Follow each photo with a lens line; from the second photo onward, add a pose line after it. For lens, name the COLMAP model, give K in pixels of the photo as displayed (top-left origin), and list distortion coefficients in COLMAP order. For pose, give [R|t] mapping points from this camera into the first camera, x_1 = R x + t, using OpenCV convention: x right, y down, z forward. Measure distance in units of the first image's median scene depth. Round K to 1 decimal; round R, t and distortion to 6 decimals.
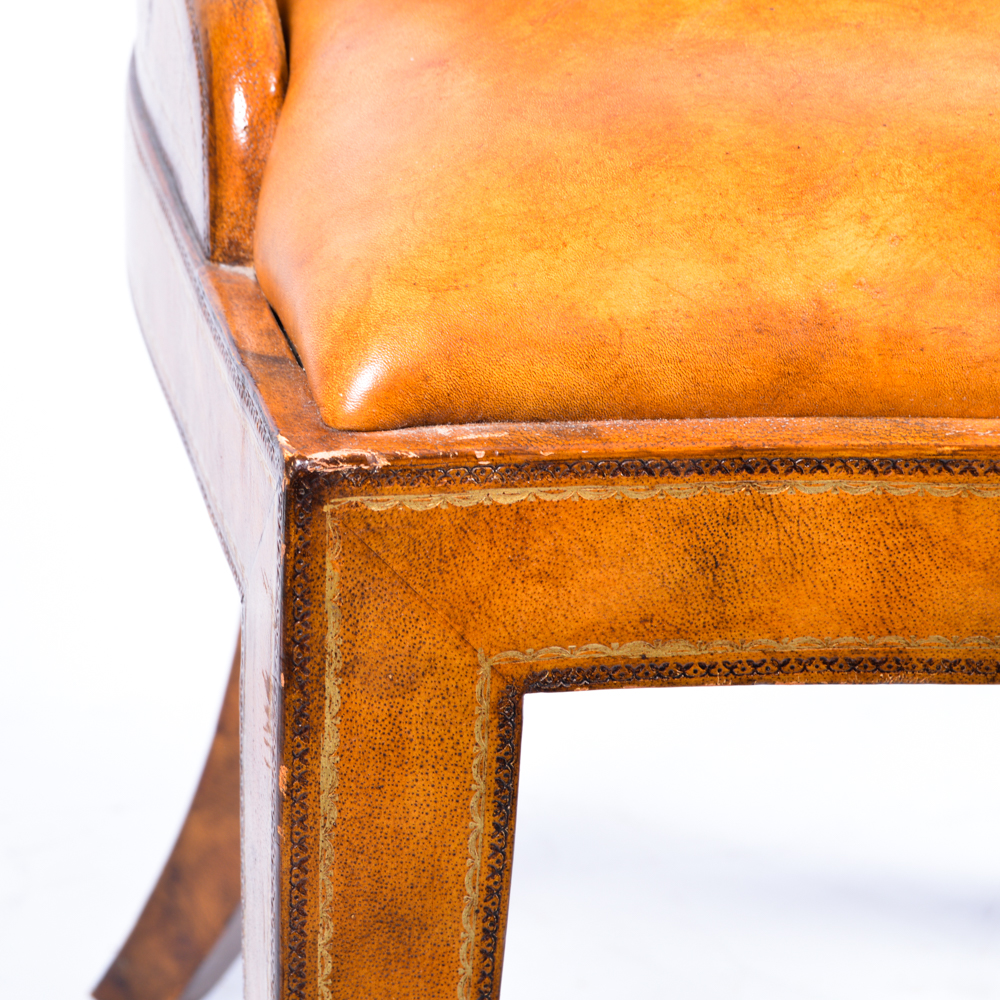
lens RADIAL K [[3468.5, 0, 500.0], [0, 3468.5, 500.0], [0, 0, 1]] dist [-0.014547, -0.399706]
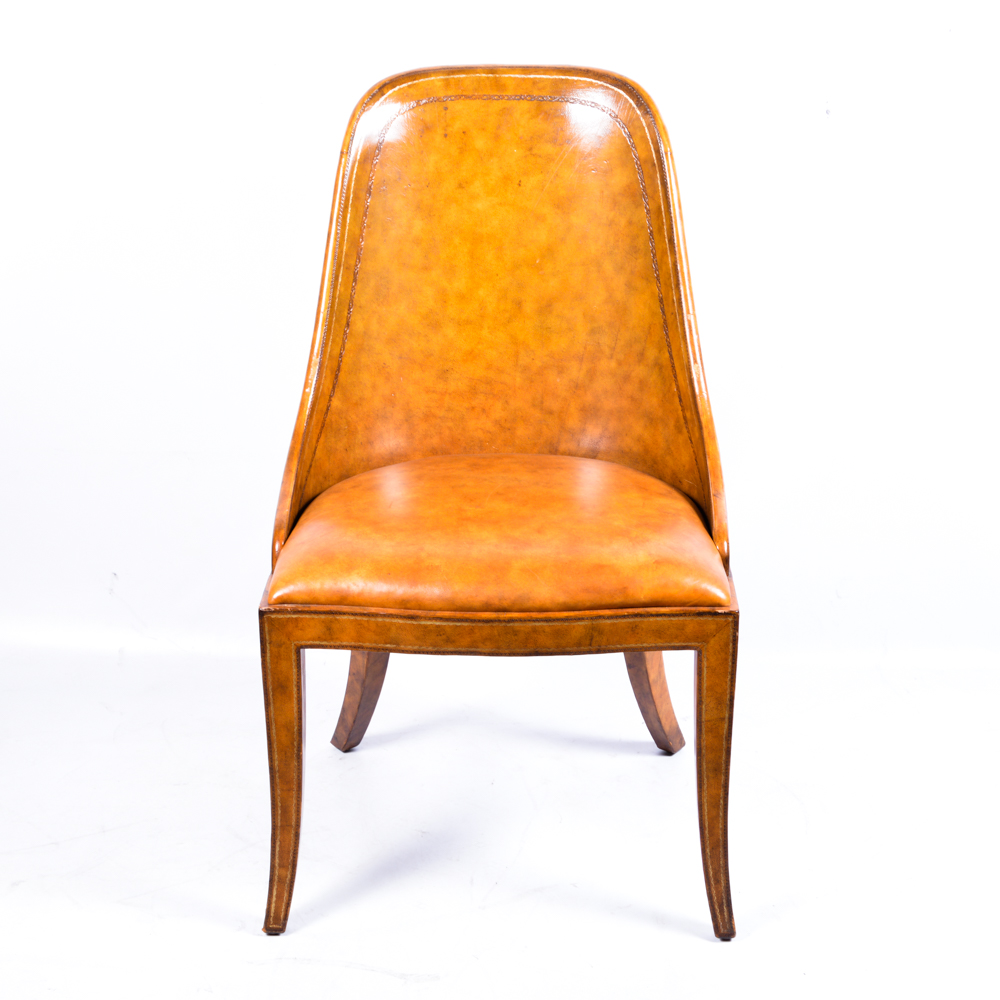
lens RADIAL K [[2164.1, 0, 500.0], [0, 2164.1, 500.0], [0, 0, 1]] dist [0.008602, -0.128226]
pose [[0.966900, 0.034039, -0.252874, 1.322639], [-0.051649, 0.996655, -0.063330, 0.017912], [0.249872, 0.074295, 0.965424, -2.656305]]
